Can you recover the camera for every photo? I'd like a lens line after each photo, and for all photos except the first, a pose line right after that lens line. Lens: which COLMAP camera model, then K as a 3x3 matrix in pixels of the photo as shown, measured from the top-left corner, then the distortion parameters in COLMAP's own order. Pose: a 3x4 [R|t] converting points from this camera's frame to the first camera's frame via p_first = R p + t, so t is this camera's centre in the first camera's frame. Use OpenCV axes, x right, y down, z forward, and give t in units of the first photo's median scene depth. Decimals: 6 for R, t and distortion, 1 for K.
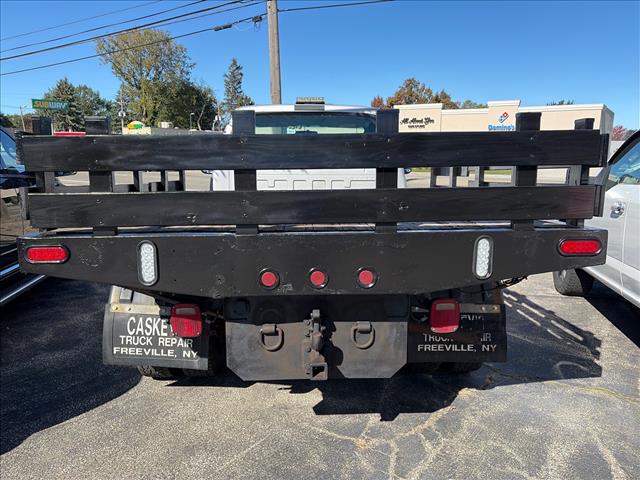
lens RADIAL K [[494.4, 0, 318.7], [0, 494.4, 241.4], [0, 0, 1]] dist [0.054996, -0.057042]
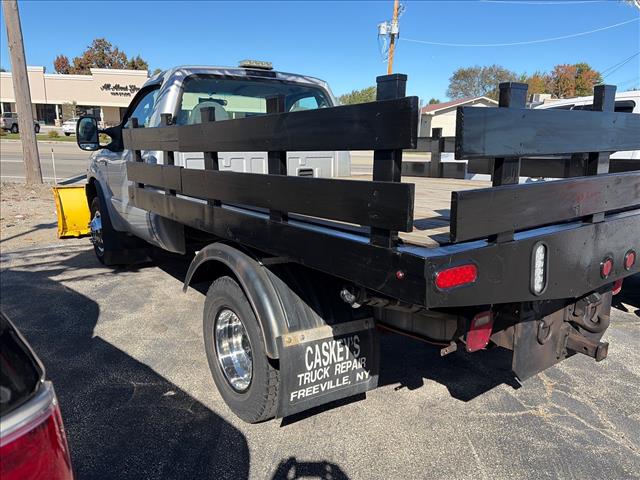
lens RADIAL K [[494.4, 0, 318.5], [0, 494.4, 243.9], [0, 0, 1]] dist [0.054996, -0.057042]
pose [[0.819915, -0.115645, 0.560684, -0.761111], [0.081874, 0.993004, 0.085086, -0.066225], [-0.566601, -0.023858, 0.823647, 0.371888]]
